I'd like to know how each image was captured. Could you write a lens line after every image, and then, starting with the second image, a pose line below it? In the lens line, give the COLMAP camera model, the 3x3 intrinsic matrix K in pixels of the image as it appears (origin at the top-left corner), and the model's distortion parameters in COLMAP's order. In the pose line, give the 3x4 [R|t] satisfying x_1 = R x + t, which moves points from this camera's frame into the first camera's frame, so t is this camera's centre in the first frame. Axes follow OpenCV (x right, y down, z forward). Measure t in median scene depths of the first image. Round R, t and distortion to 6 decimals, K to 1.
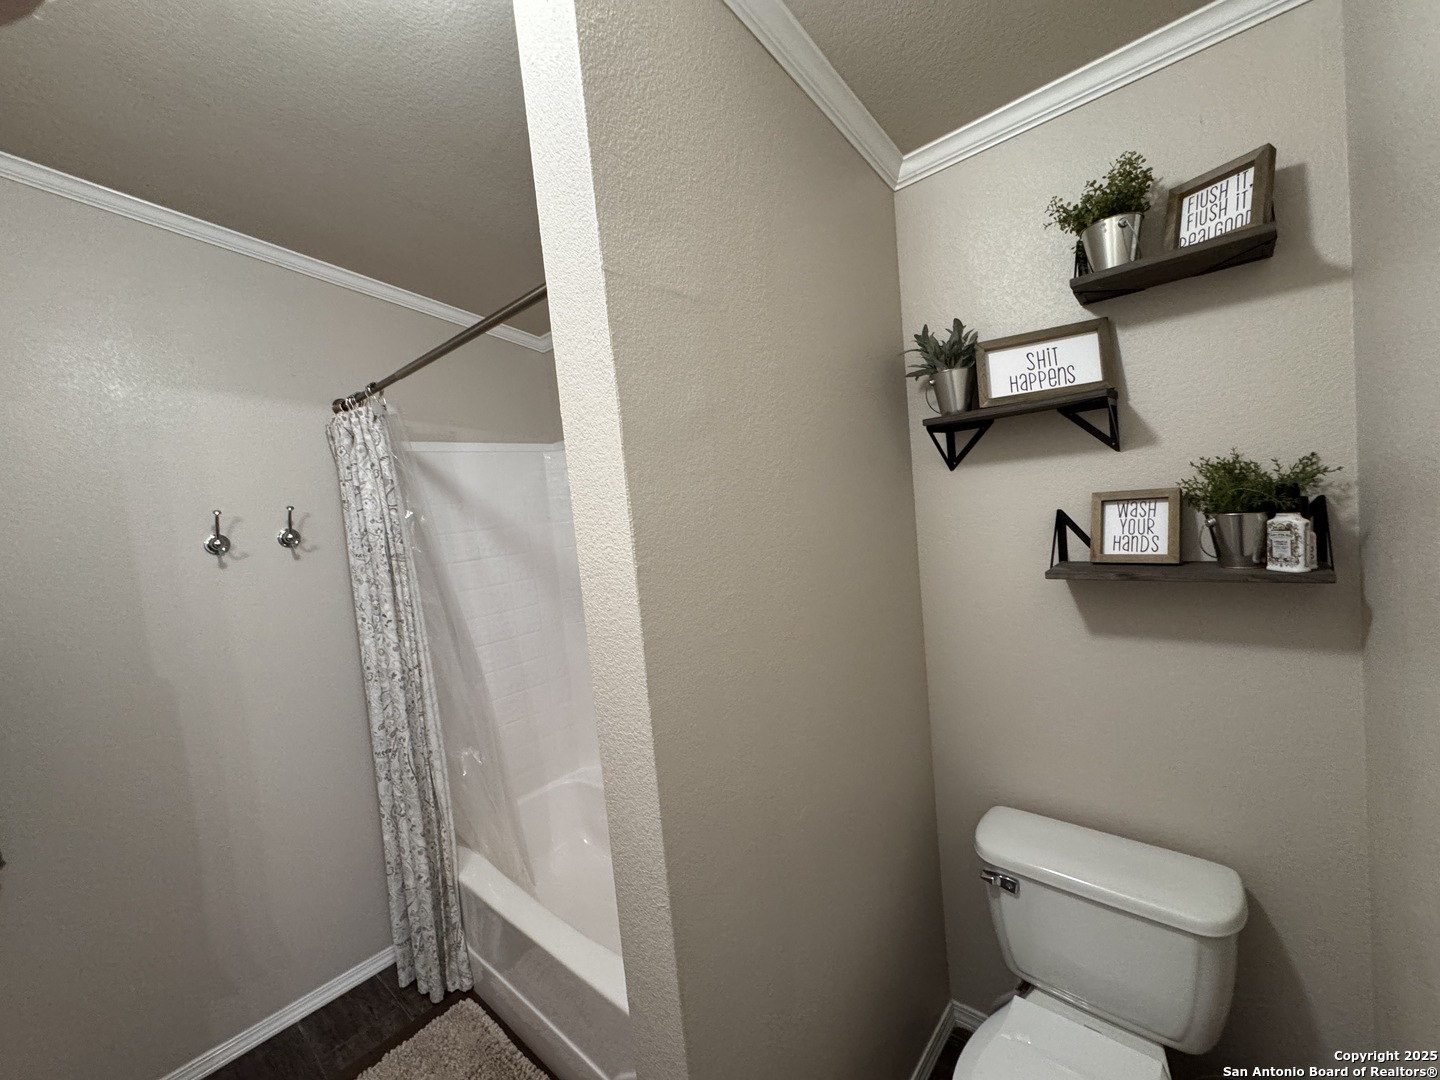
lens RADIAL K [[578.1, 0, 713.9], [0, 578.1, 544.8], [0, 0, 1]] dist [-0.004127, 0.000725]
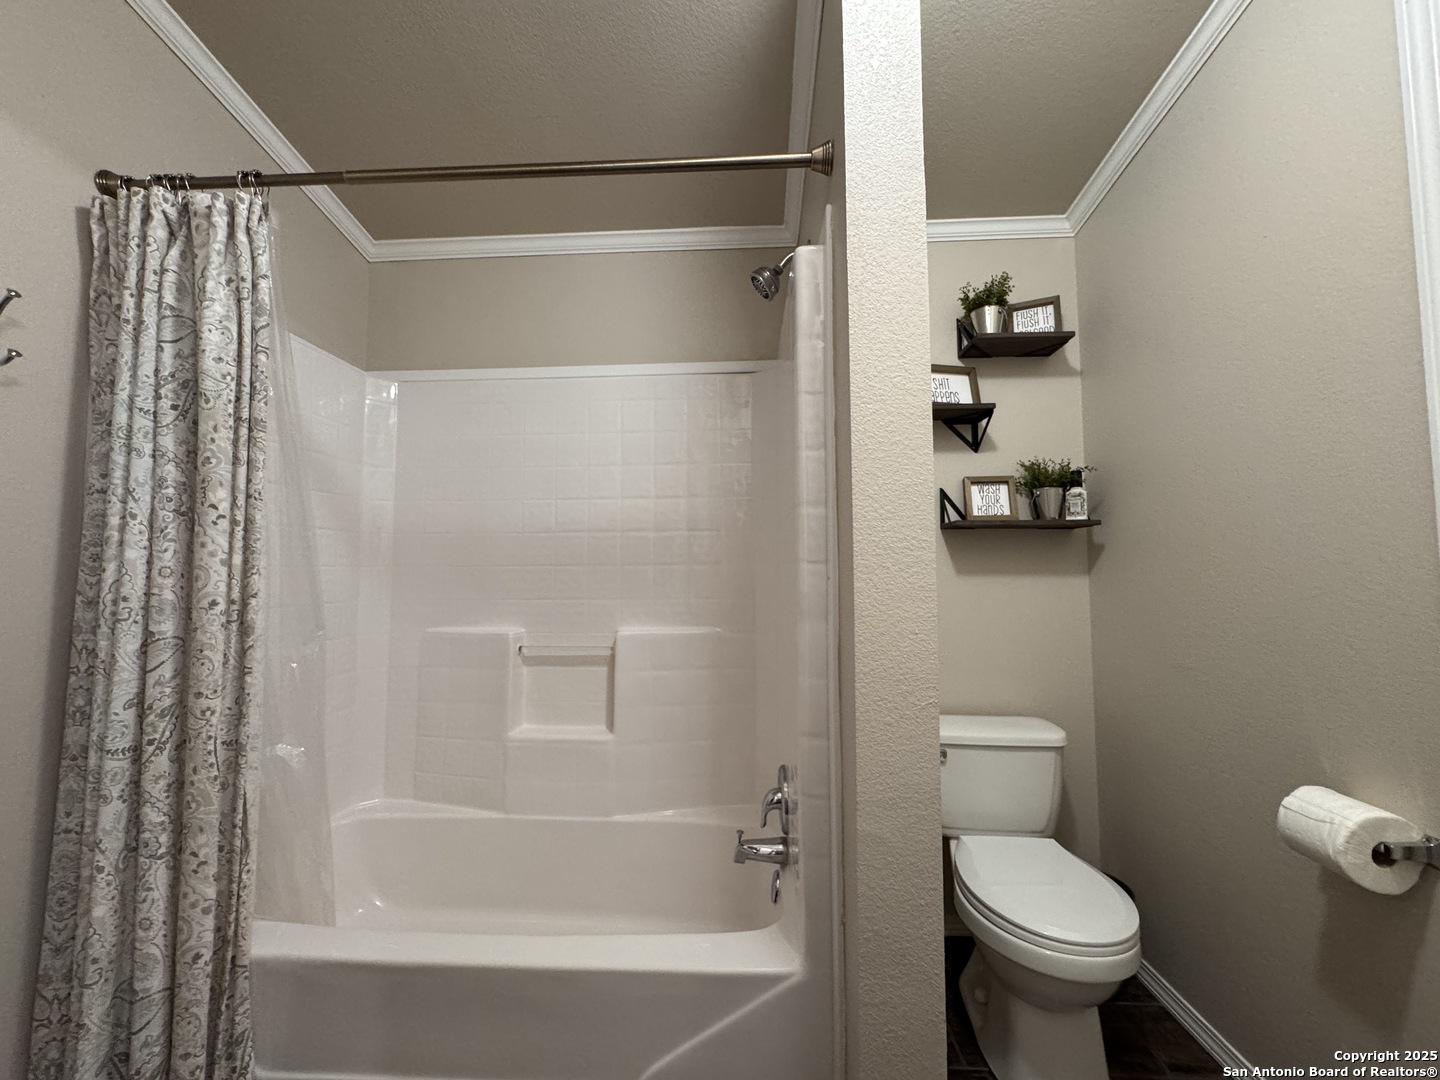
lens RADIAL K [[578.1, 0, 723.3], [0, 578.1, 540.7], [0, 0, 1]] dist [-0.004127, 0.000725]
pose [[0.780903, 0.130124, 0.610949, -0.750887], [-0.034006, 0.985467, -0.166426, 0.355696], [-0.623726, 0.109187, 0.773979, 0.252430]]
